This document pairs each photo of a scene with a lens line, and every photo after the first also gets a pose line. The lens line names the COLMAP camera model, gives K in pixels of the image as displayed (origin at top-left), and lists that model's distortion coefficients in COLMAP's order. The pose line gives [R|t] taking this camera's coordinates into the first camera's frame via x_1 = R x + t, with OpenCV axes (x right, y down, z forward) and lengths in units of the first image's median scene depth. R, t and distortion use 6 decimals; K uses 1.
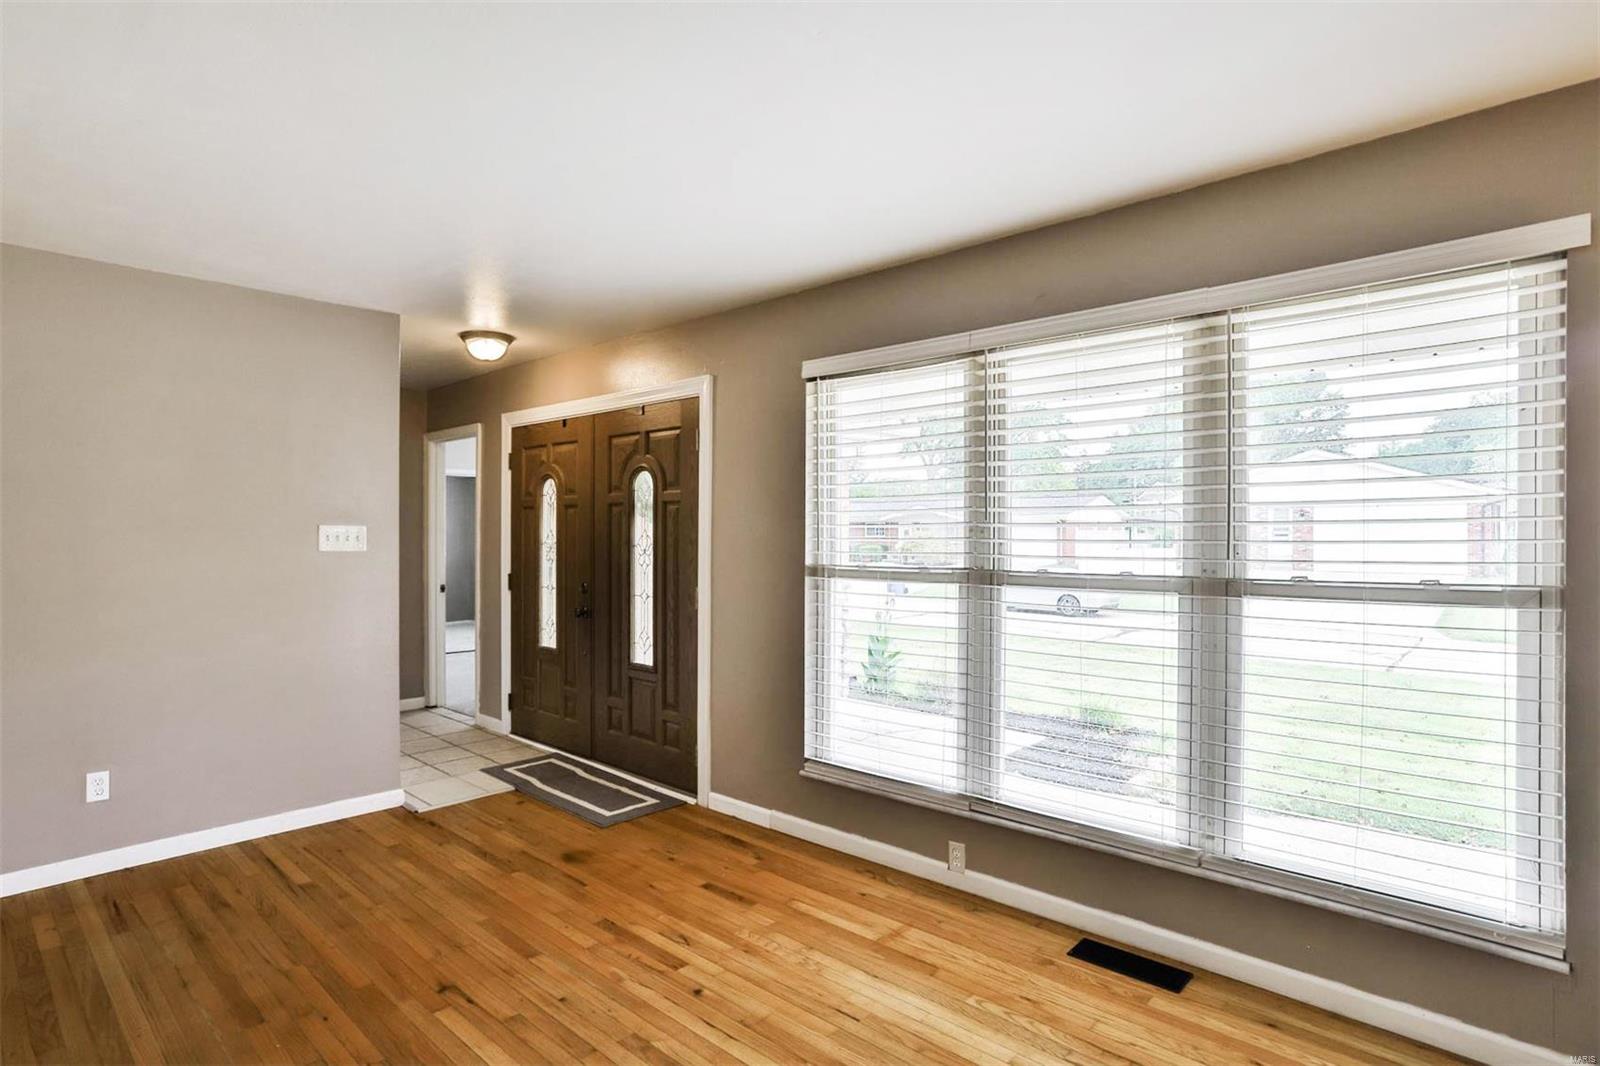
lens RADIAL K [[825.3, 0, 751.7], [0, 825.3, 525.2], [0, 0, 1]] dist [-0.051373, 0.029441]
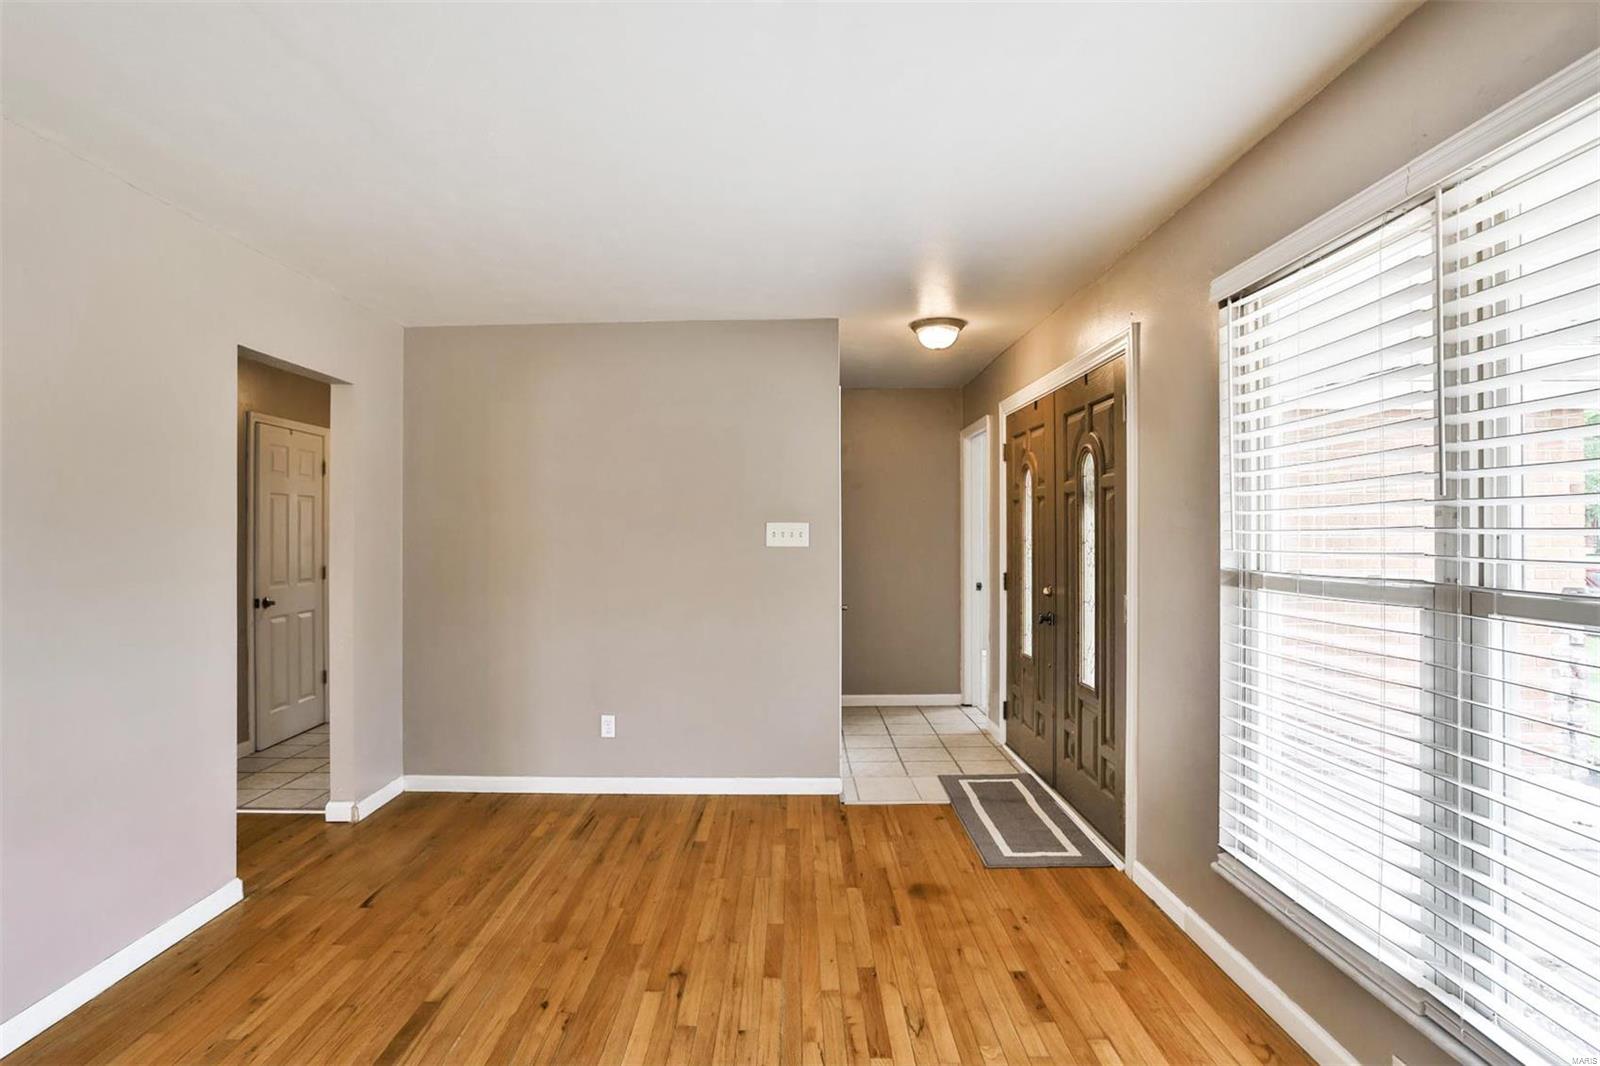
lens RADIAL K [[825.3, 0, 793.5], [0, 825.3, 526.3], [0, 0, 1]] dist [-0.051373, 0.029441]
pose [[0.698238, -0.011049, -0.715780, 0.304983], [0.011655, 0.999924, -0.004066, 0.010162], [0.715771, -0.005504, 0.698314, 0.259608]]
